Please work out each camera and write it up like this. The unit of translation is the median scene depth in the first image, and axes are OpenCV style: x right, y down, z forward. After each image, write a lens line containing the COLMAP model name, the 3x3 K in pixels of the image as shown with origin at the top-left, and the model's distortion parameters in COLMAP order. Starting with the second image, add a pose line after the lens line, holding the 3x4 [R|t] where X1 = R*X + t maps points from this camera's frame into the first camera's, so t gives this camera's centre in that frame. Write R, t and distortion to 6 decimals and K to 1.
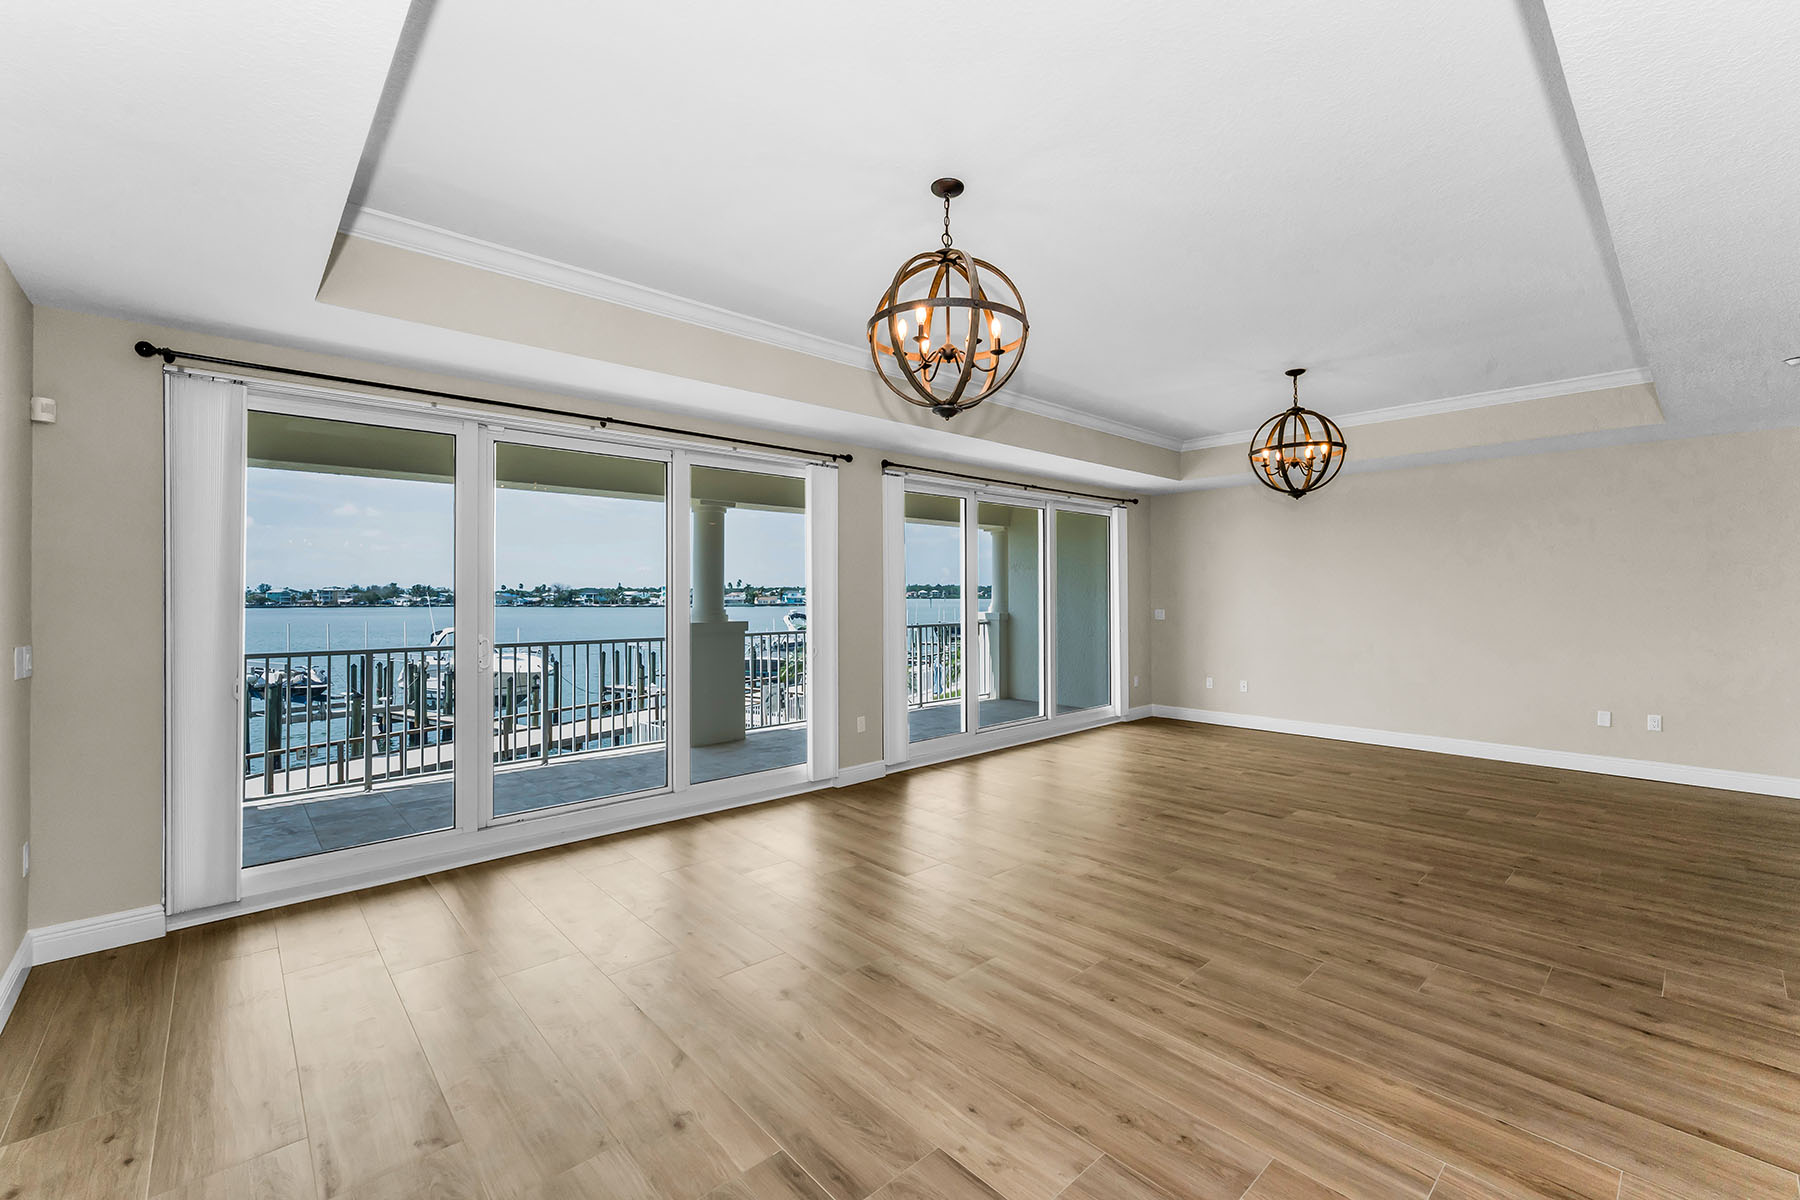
lens RADIAL K [[747.2, 0, 917.7], [0, 747.2, 585.8], [0, 0, 1]] dist [0.000253, 0.000131]
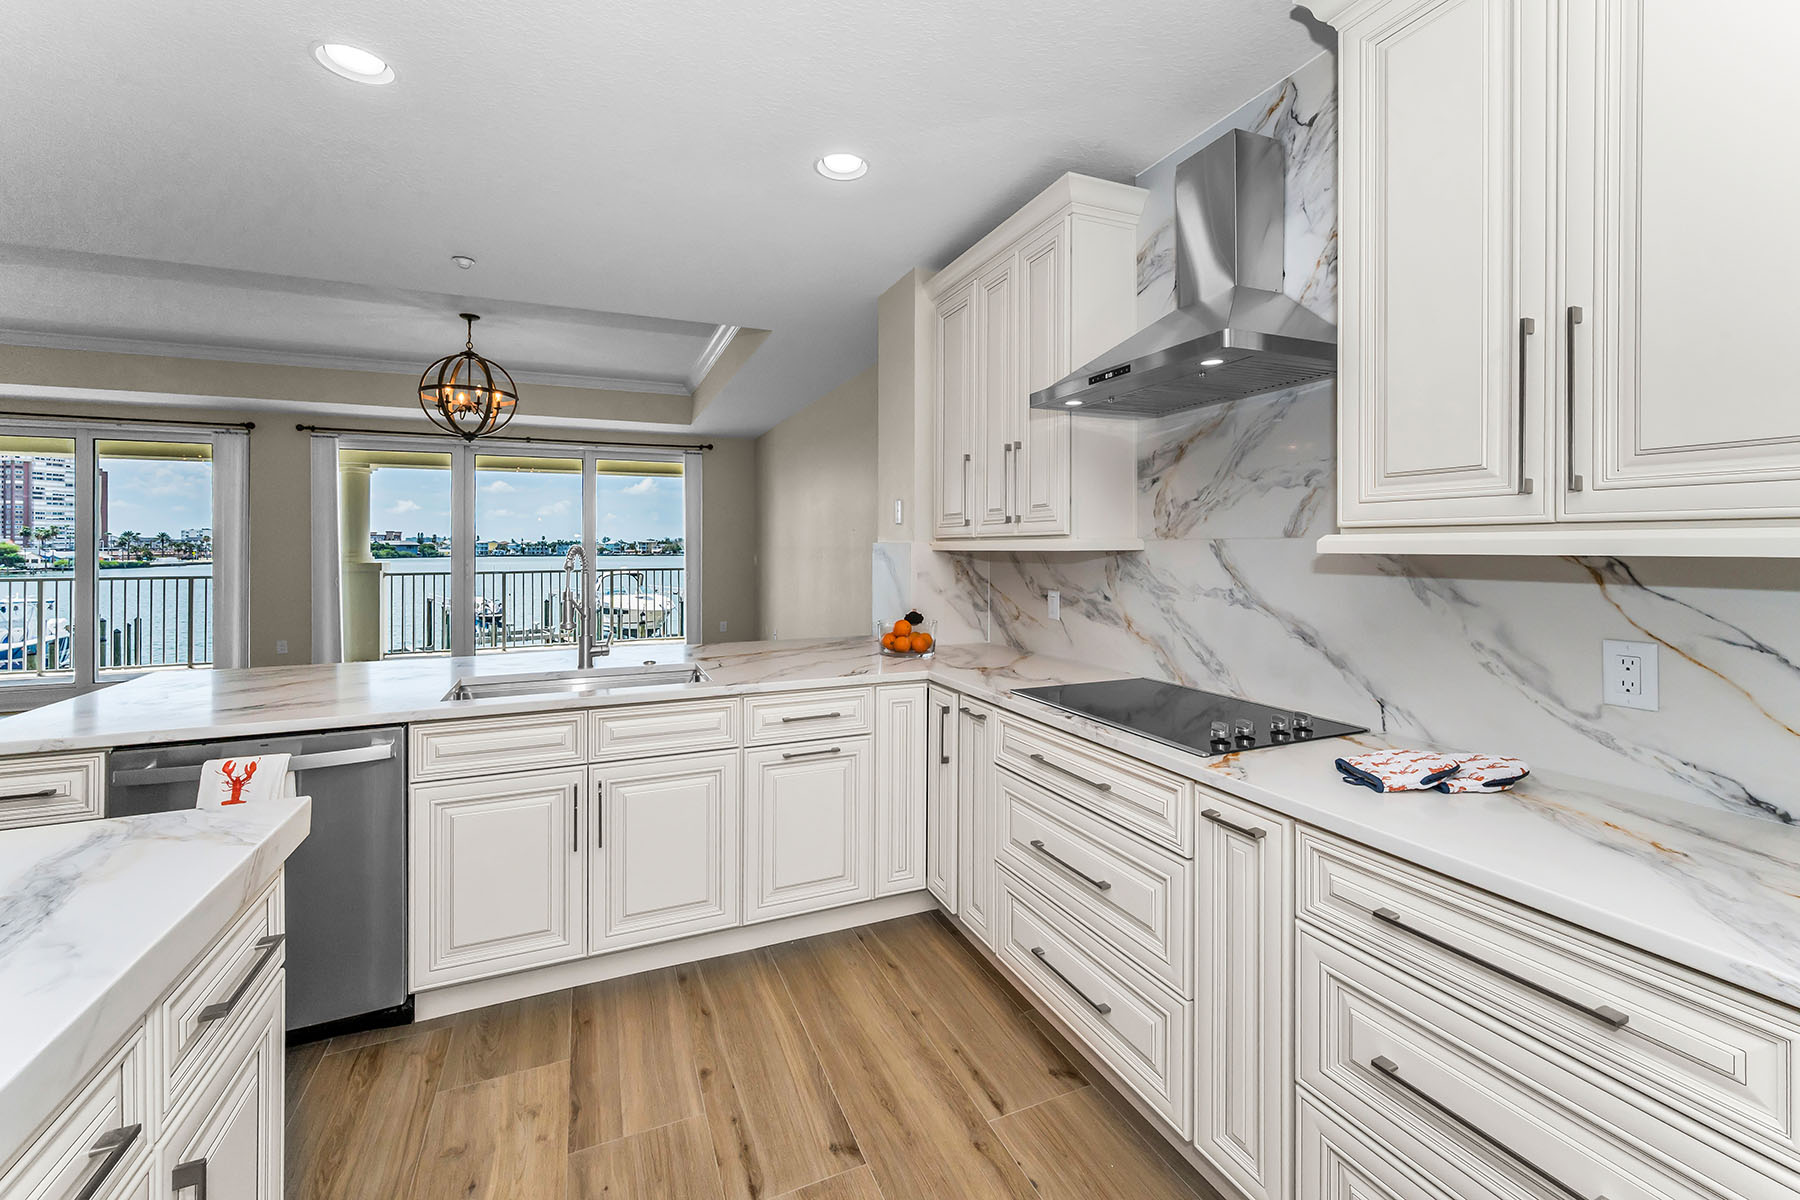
lens RADIAL K [[732.1, 0, 900.3], [0, 732.1, 543.9], [0, 0, 1]] dist [-0.000168, -0.000724]
pose [[0.941189, -0.001436, -0.337876, 1.356268], [0.004709, 0.999950, 0.008869, 0.015261], [0.337846, -0.009938, 0.941149, 0.252061]]
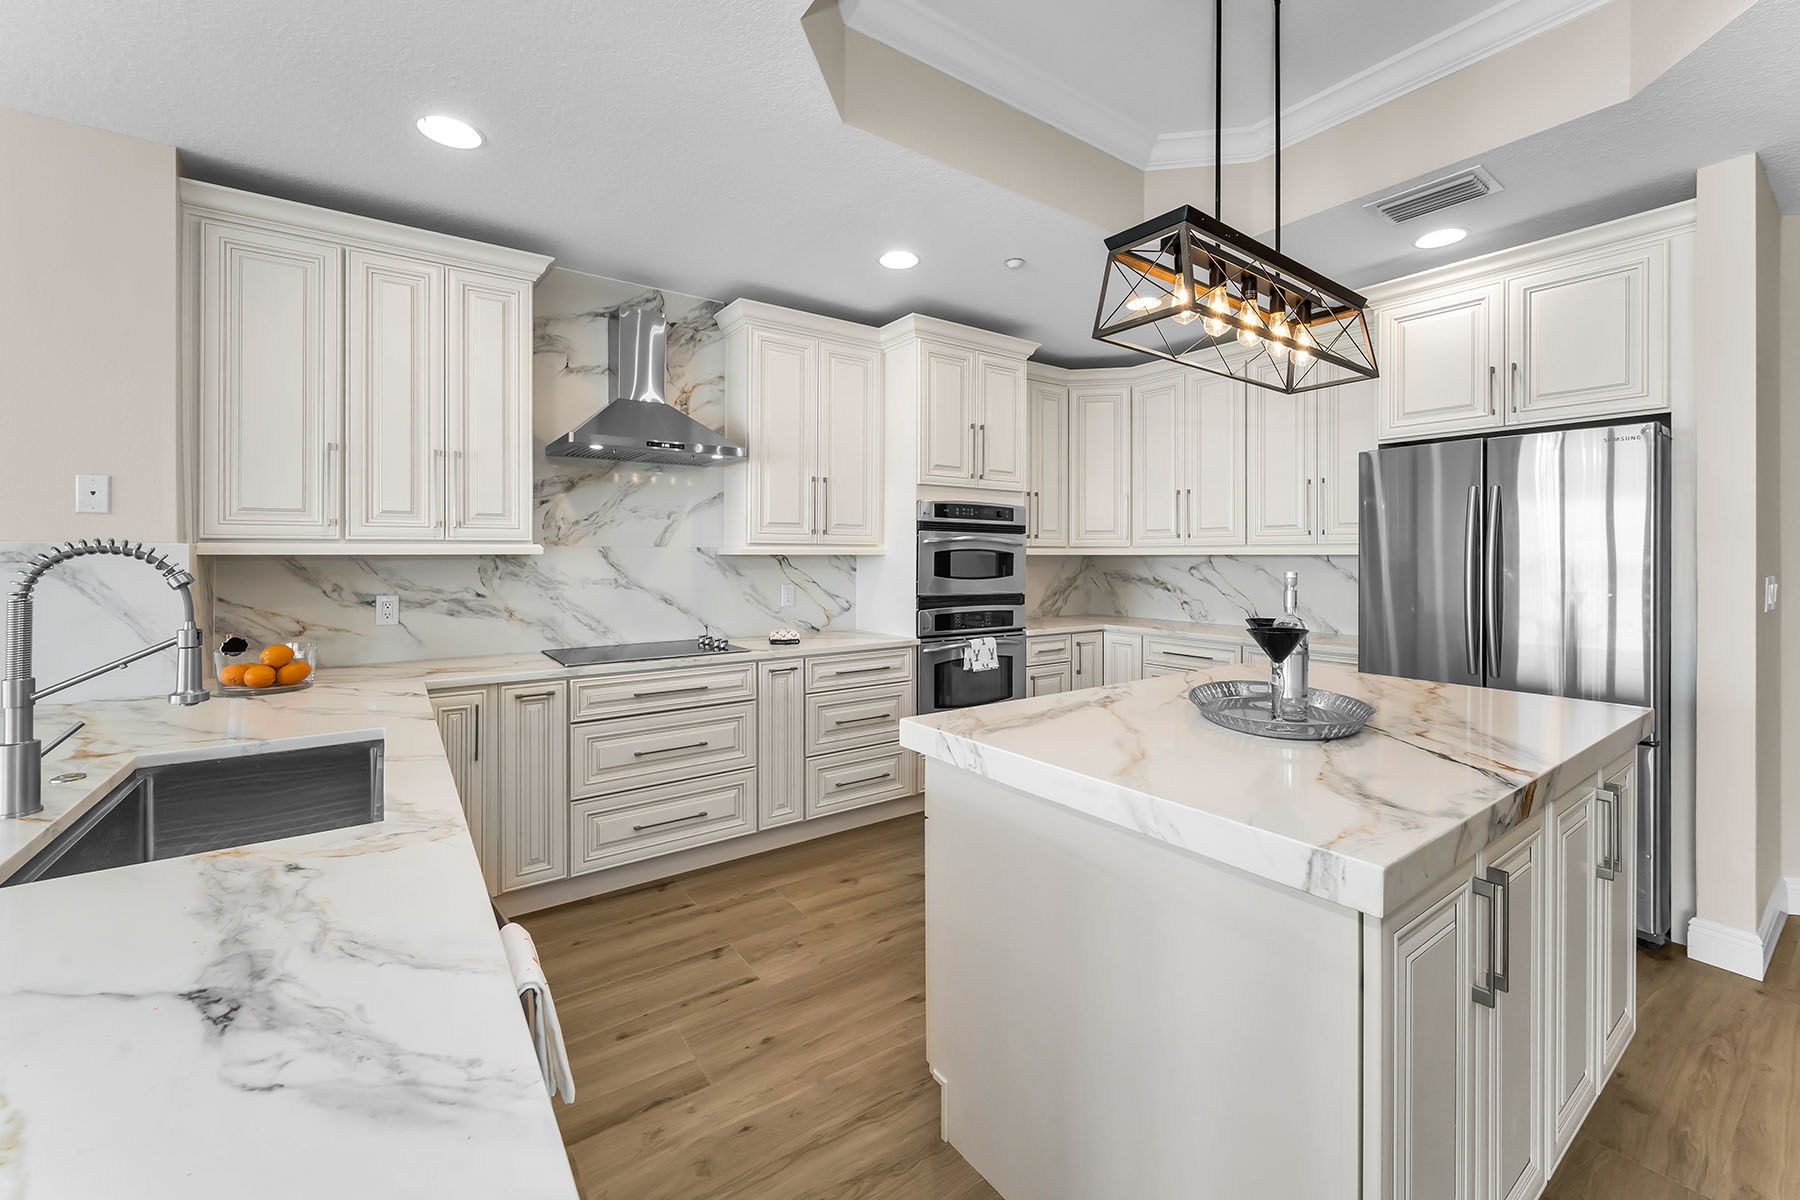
lens RADIAL K [[725.9, 0, 899.8], [0, 725.9, 556.8], [0, 0, 1]] dist [-0.000634, 0.000172]
pose [[0.138769, 0.000247, 0.990325, 0.797821], [-0.011076, 0.999938, 0.001303, 0.022056], [-0.990263, -0.011149, 0.138764, 0.357194]]
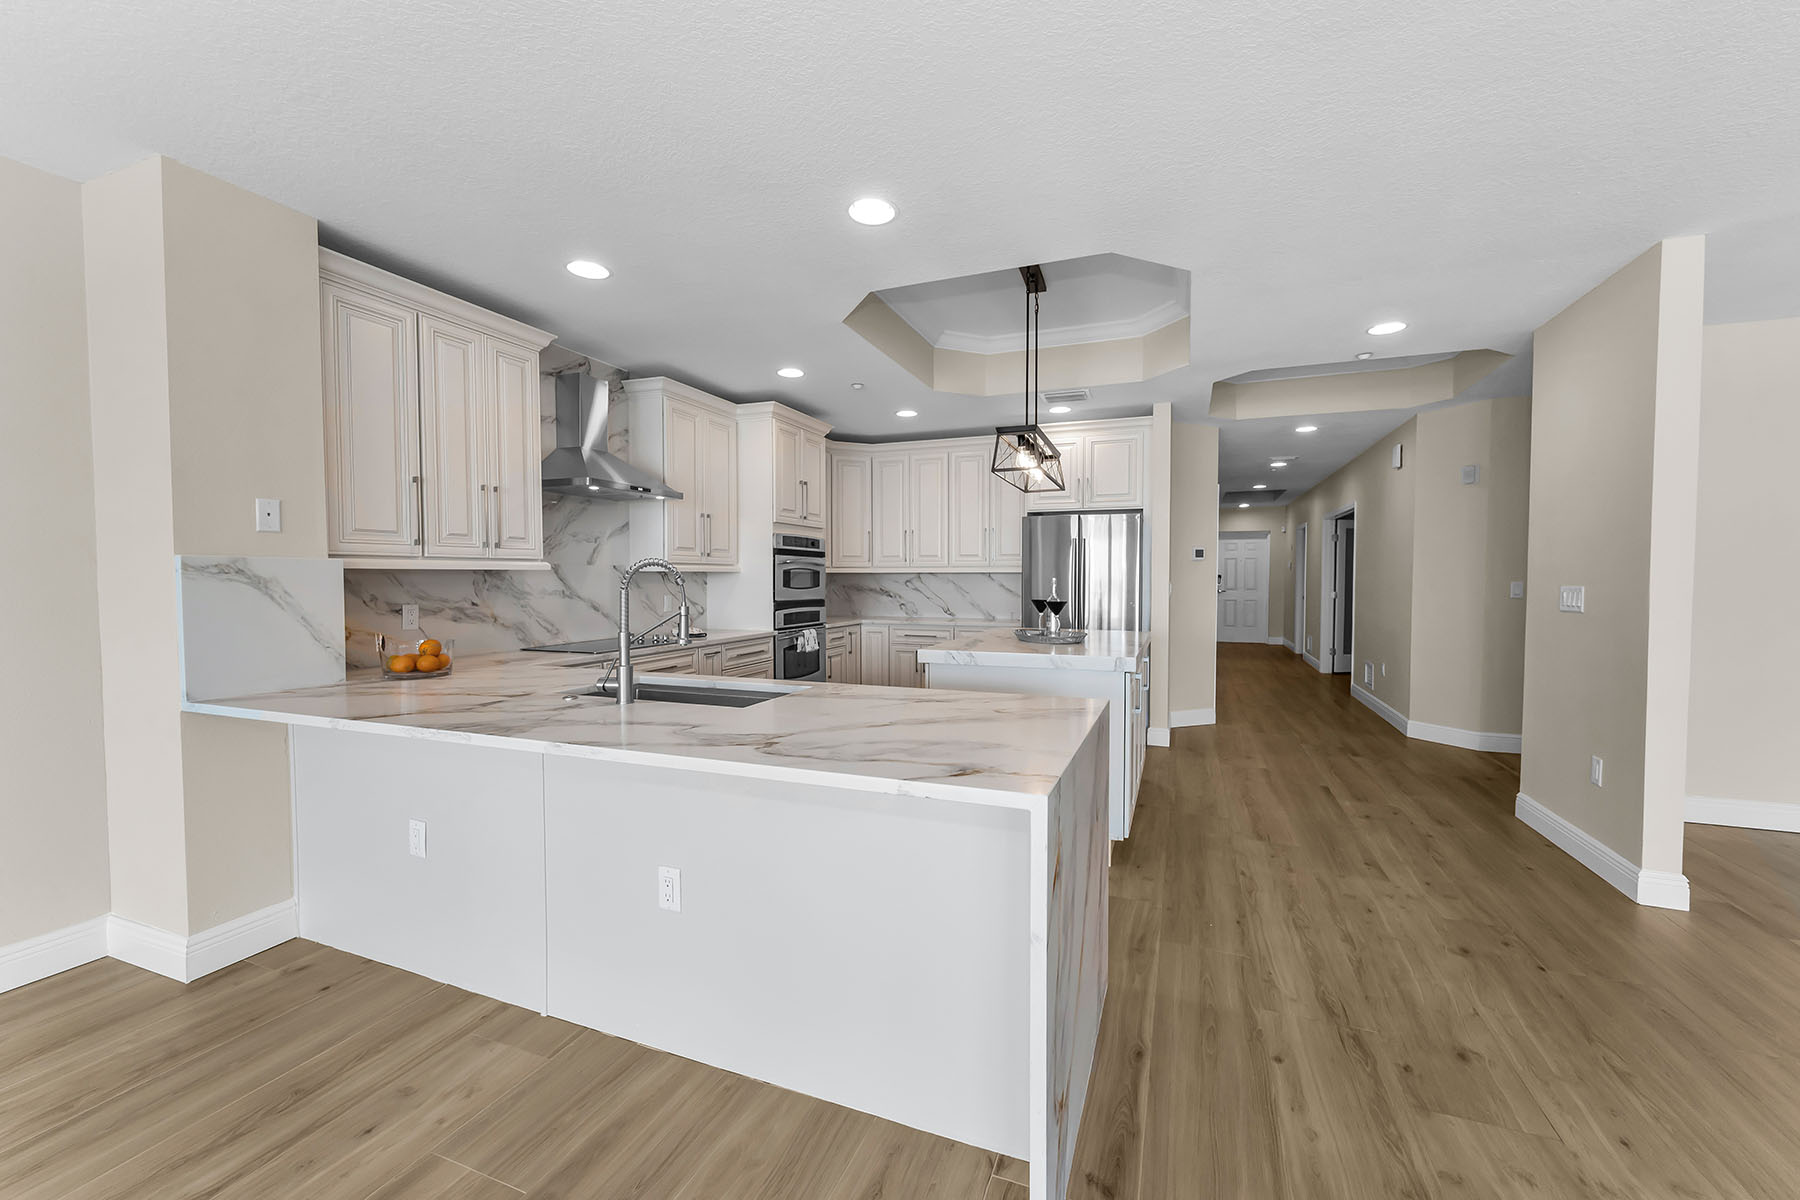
lens RADIAL K [[710.2, 0, 909.1], [0, 710.2, 601.0], [0, 0, 1]] dist [-0.001932, -0.000490]
pose [[-0.427484, -0.029314, 0.903547, 0.539090], [-0.008259, 0.999559, 0.028521, 0.031431], [-0.903985, 0.004730, -0.427538, 0.680610]]
